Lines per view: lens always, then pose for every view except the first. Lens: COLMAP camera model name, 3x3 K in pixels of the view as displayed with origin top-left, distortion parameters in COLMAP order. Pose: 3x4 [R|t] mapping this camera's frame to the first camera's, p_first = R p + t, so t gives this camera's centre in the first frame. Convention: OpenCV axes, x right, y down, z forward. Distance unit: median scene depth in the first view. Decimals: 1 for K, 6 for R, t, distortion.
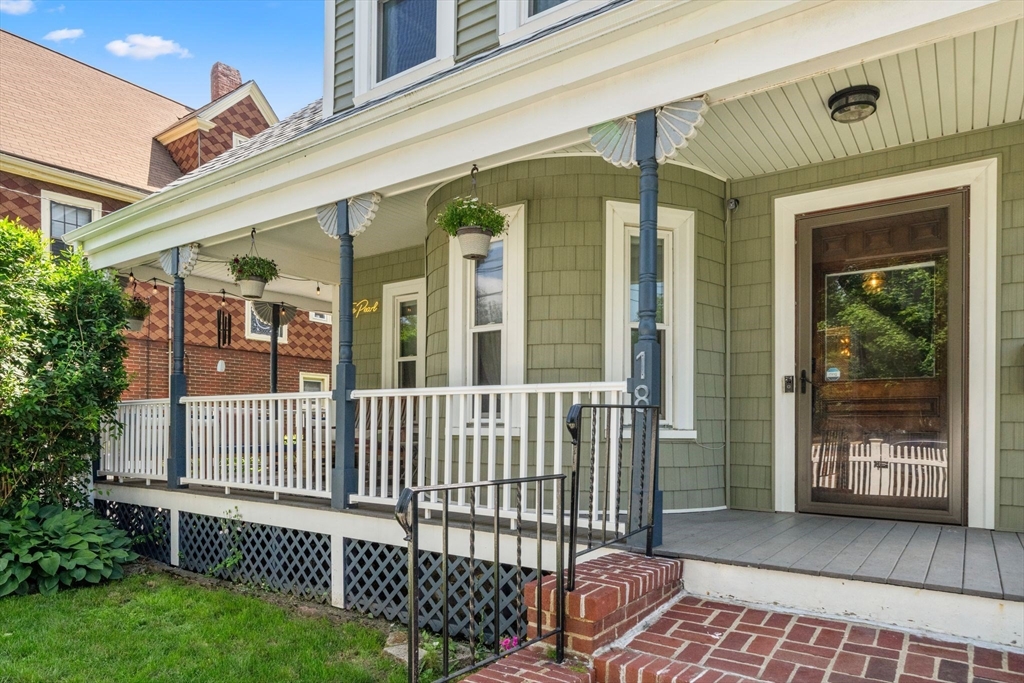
lens RADIAL K [[608.4, 0, 512.0], [0, 608.4, 341.5], [0, 0, 1]] dist [0.000656, 0.000196]
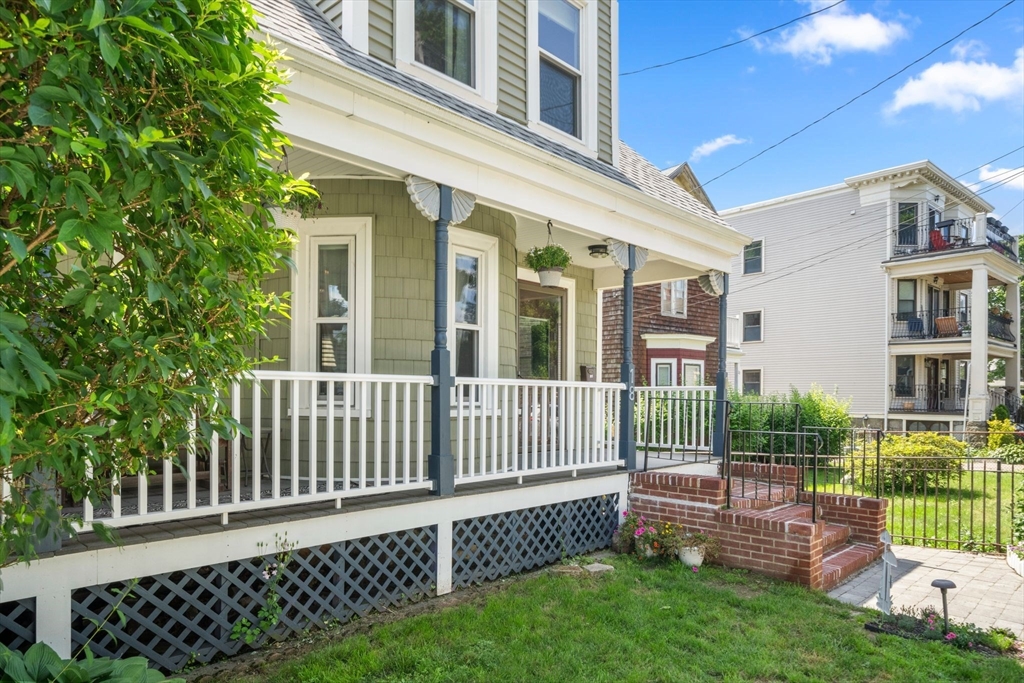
lens RADIAL K [[471.1, 0, 511.0], [0, 471.1, 345.7], [0, 0, 1]] dist [0.000587, -0.000152]
pose [[0.311044, 0.115637, 0.943335, -0.917175], [-0.115383, 0.989823, -0.083290, 0.077401], [-0.943366, -0.082938, 0.321221, 0.613039]]
